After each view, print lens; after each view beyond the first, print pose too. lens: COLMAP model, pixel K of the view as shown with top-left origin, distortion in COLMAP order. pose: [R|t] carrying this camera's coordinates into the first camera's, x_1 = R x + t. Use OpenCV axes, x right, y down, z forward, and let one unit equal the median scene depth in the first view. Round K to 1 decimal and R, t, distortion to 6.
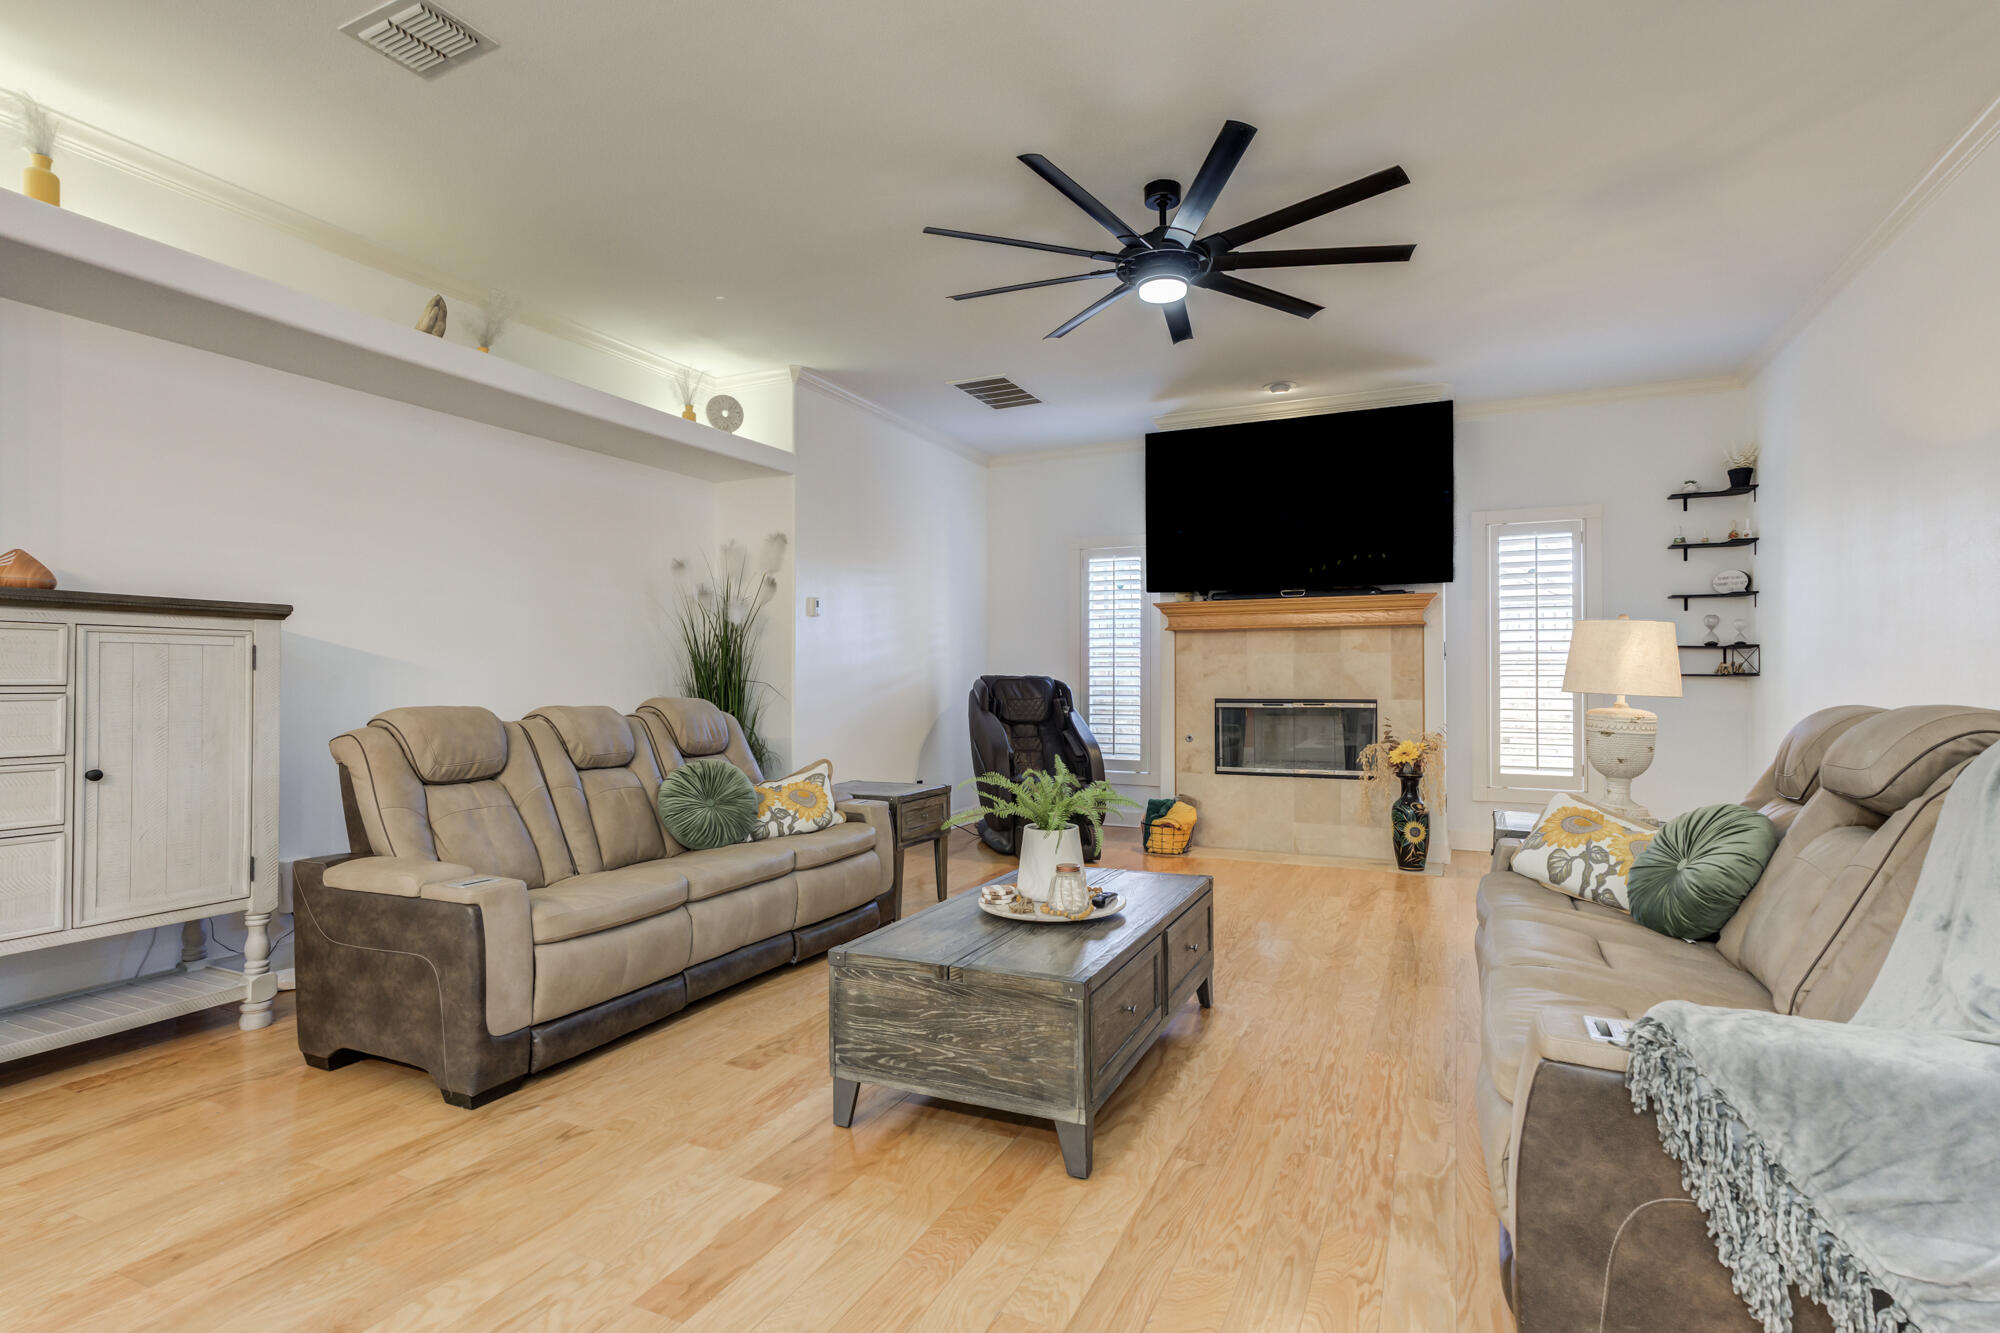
lens RADIAL K [[984.3, 0, 990.2], [0, 984.3, 675.9], [0, 0, 1]] dist [0.000378, 0.011141]
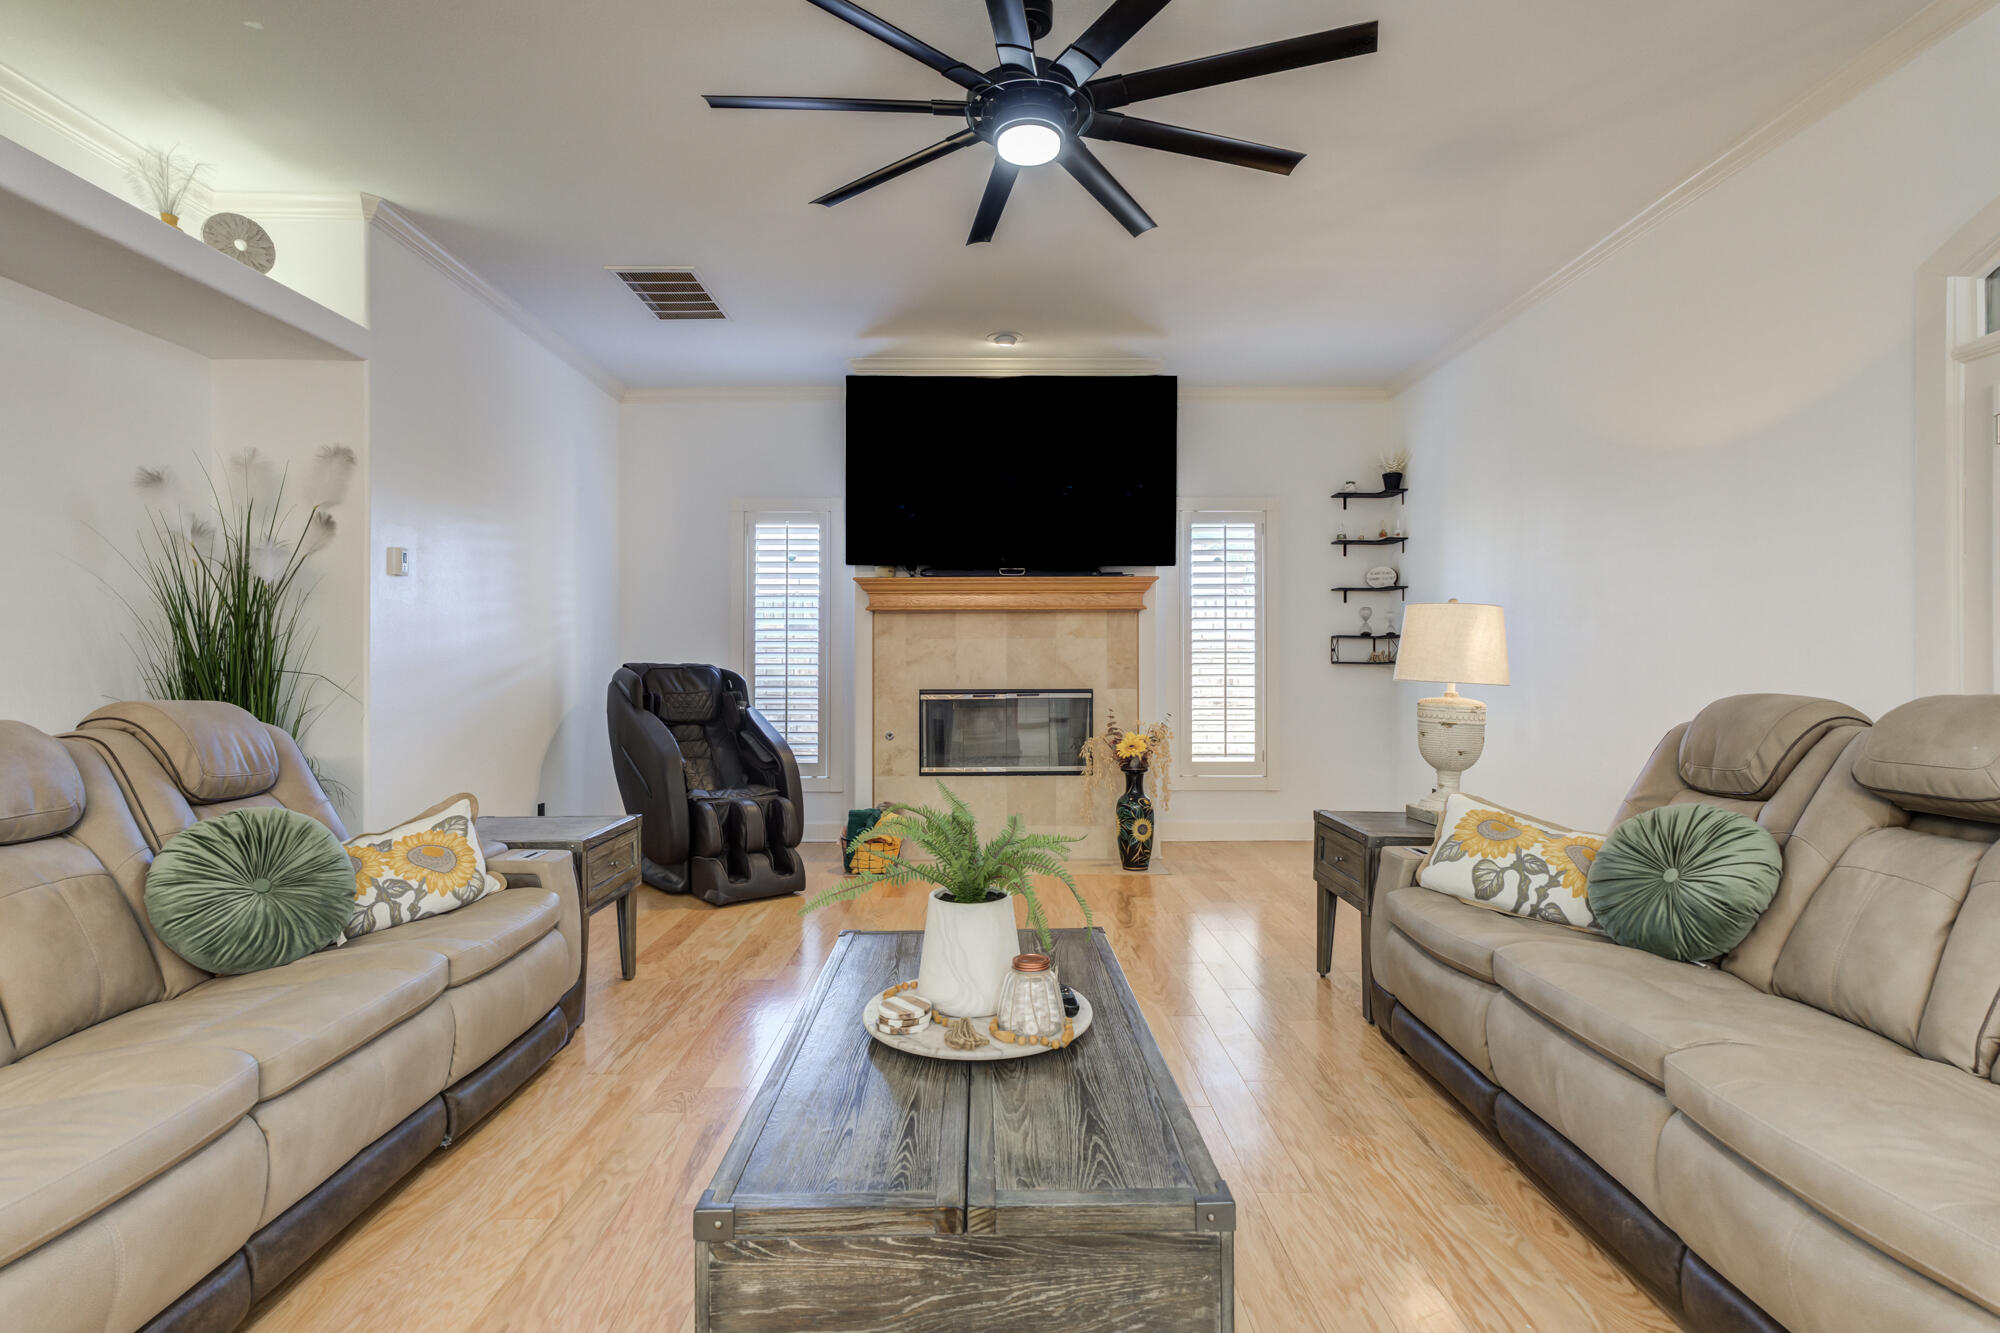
lens RADIAL K [[984.3, 0, 991.7], [0, 984.3, 663.6], [0, 0, 1]] dist [0.000378, 0.011141]
pose [[0.900194, 0.000127, 0.435489, -0.113542], [0.000117, 1.000000, -0.000533, 0.000508], [-0.435489, 0.000530, 0.900194, 0.223130]]
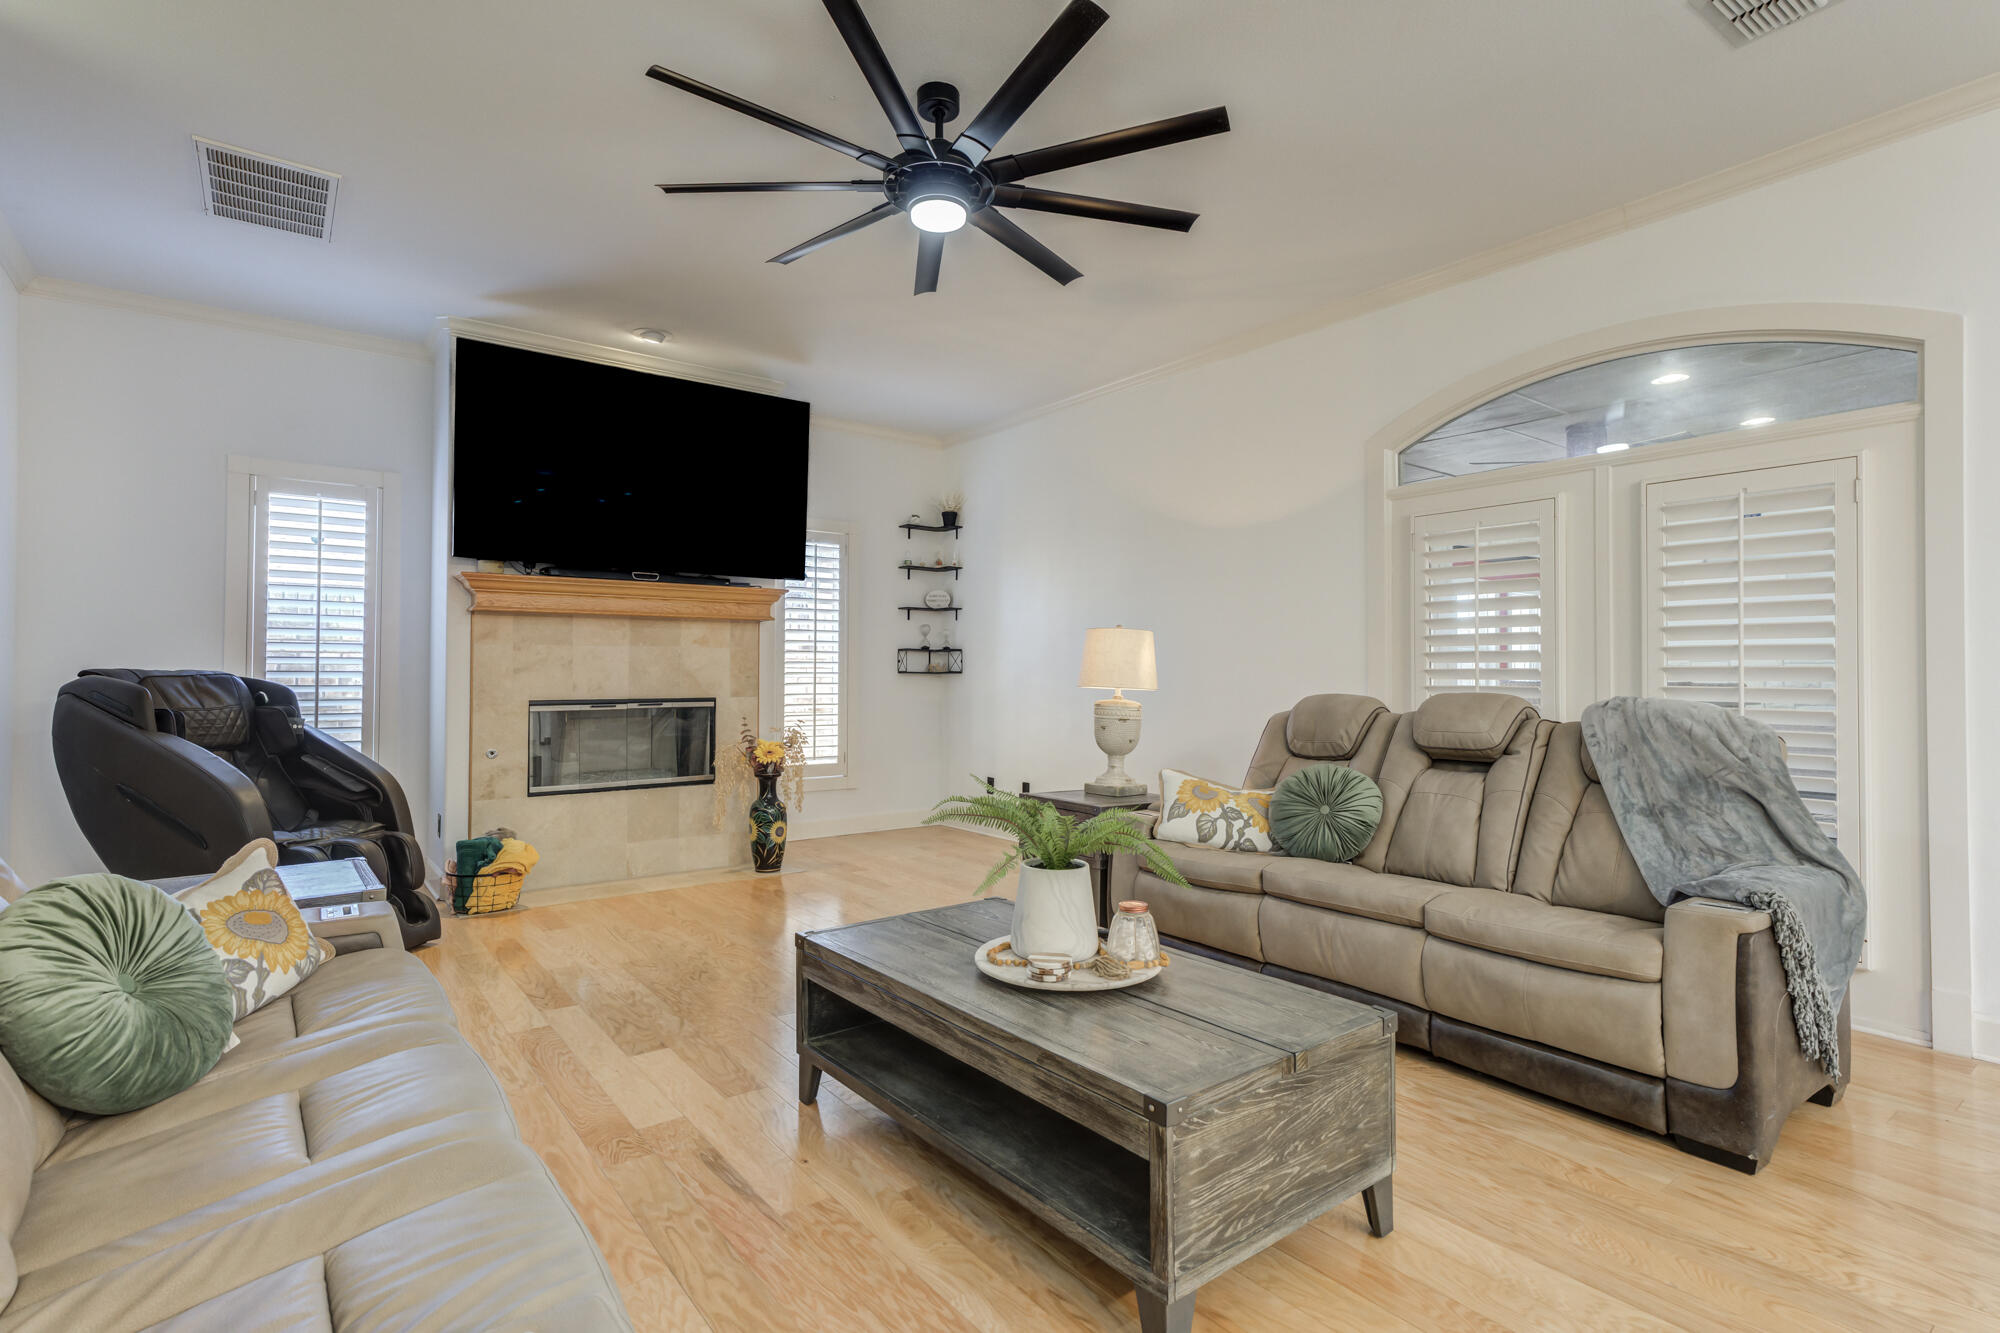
lens RADIAL K [[984.3, 0, 997.2], [0, 984.3, 664.9], [0, 0, 1]] dist [0.000378, 0.011141]
pose [[0.457022, 0.010584, 0.889392, -0.359105], [-0.003962, 0.999944, -0.009864, 0.001108], [-0.889447, 0.000984, 0.457038, 0.371664]]
